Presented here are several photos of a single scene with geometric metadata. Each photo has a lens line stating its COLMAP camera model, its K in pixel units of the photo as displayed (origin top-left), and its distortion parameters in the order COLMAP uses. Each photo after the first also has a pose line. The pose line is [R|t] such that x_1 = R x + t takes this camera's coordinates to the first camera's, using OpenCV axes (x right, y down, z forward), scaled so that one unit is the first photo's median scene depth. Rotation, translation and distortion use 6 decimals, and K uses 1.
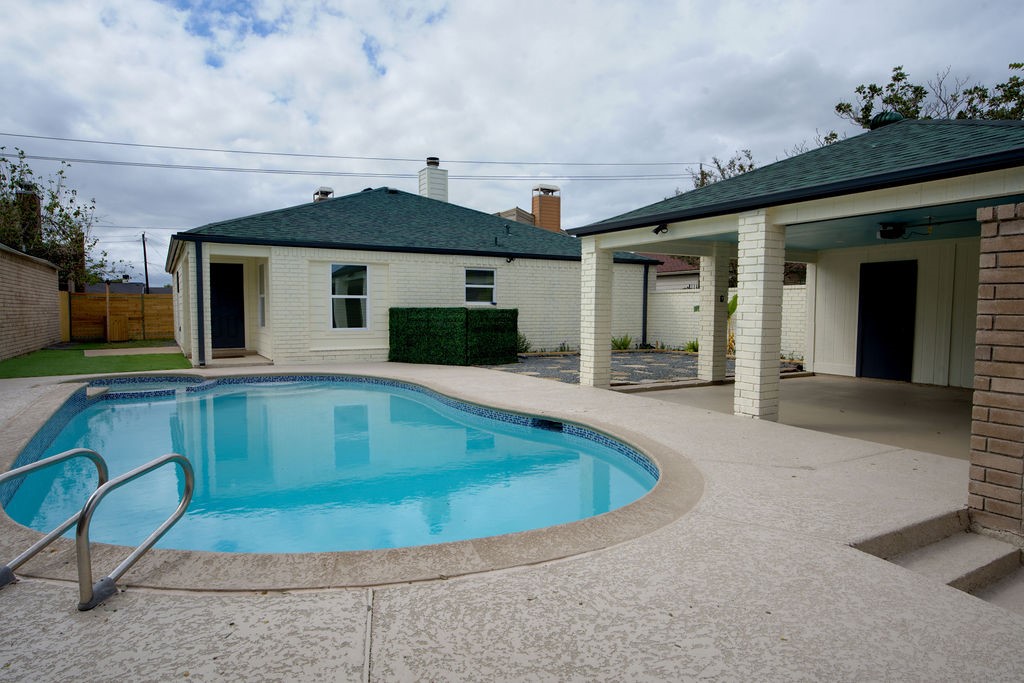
lens RADIAL K [[602.8, 0, 490.4], [0, 602.8, 353.6], [0, 0, 1]] dist [-0.001167, 0.001418]
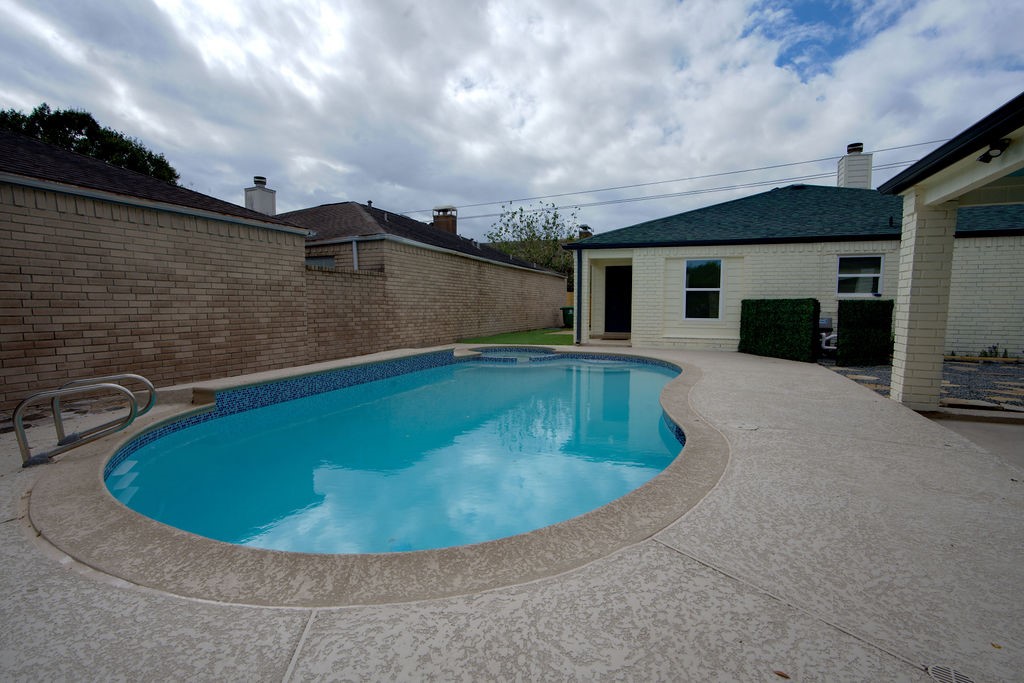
lens RADIAL K [[465.8, 0, 511.3], [0, 465.8, 350.8], [0, 0, 1]] dist [-0.063670, 0.025065]
pose [[0.643784, 0.074619, -0.761560, 0.179761], [-0.057644, 0.997135, 0.048972, -0.004980], [0.763033, 0.012372, 0.646241, 0.198706]]
